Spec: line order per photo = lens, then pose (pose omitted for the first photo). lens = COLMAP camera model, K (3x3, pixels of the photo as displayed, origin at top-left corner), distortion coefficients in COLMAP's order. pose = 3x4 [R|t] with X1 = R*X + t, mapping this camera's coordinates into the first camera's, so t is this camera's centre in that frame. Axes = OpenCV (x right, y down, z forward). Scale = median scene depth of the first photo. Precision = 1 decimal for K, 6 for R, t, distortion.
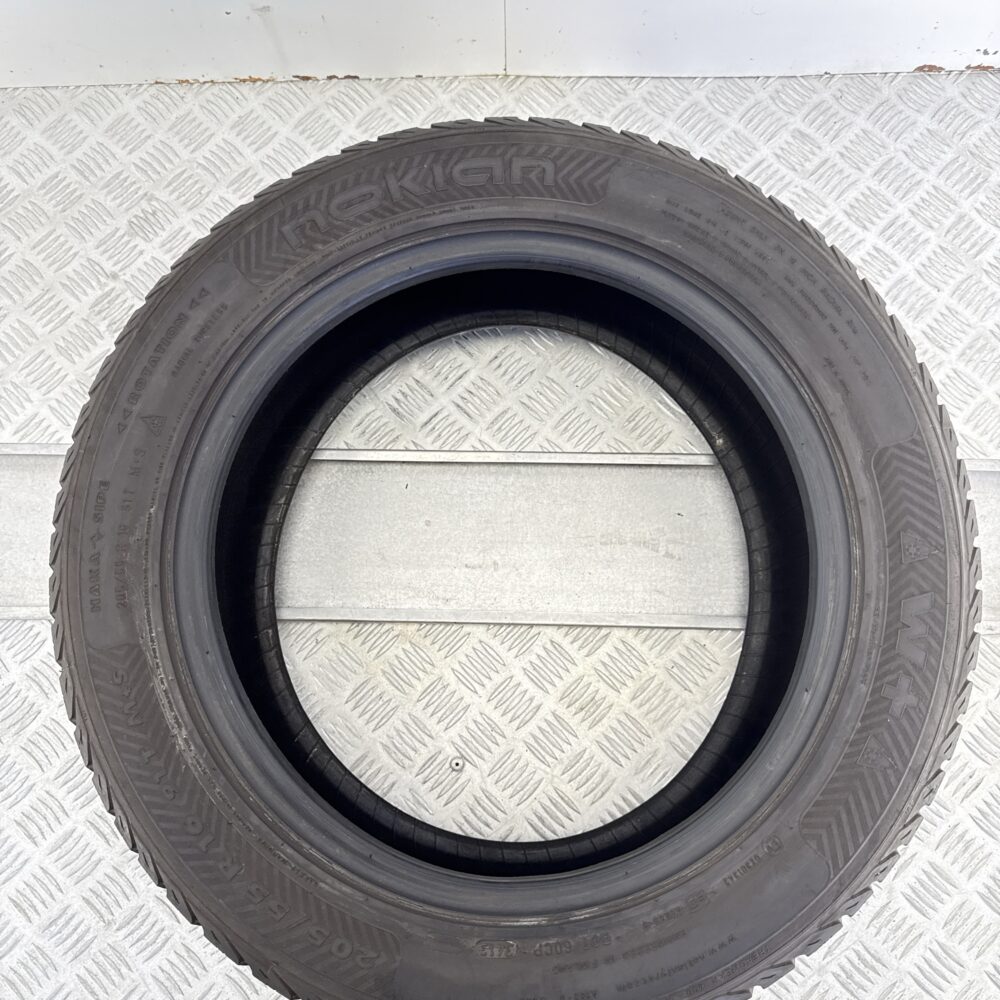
lens RADIAL K [[898.4, 0, 500.0], [0, 898.4, 500.0], [0, 0, 1]] dist [0.127852, -0.290941]
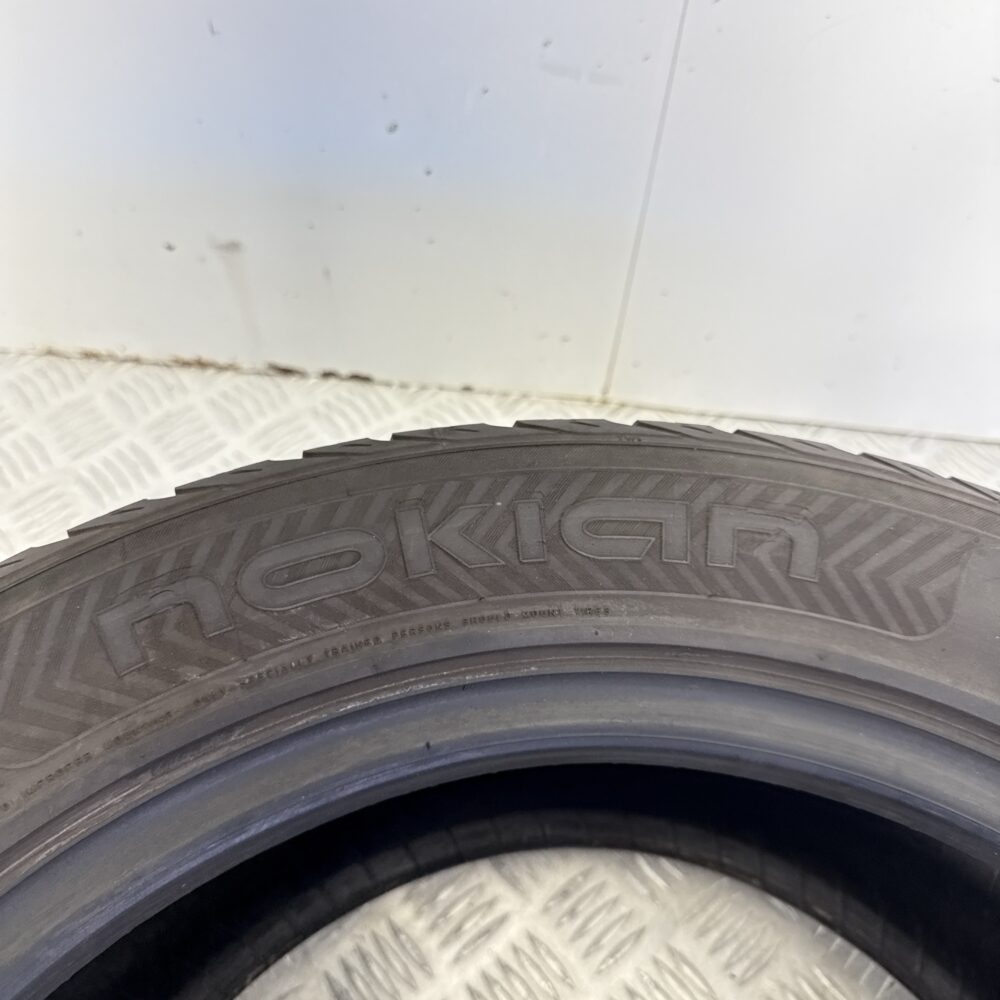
lens RADIAL K [[898.4, 0, 500.0], [0, 898.4, 500.0], [0, 0, 1]] dist [0.127852, -0.290941]
pose [[0.994768, 0.102160, 0.000673, -0.068709], [-0.093872, 0.916631, -0.388556, -0.177590], [-0.040312, 0.386460, 0.921425, 0.525805]]
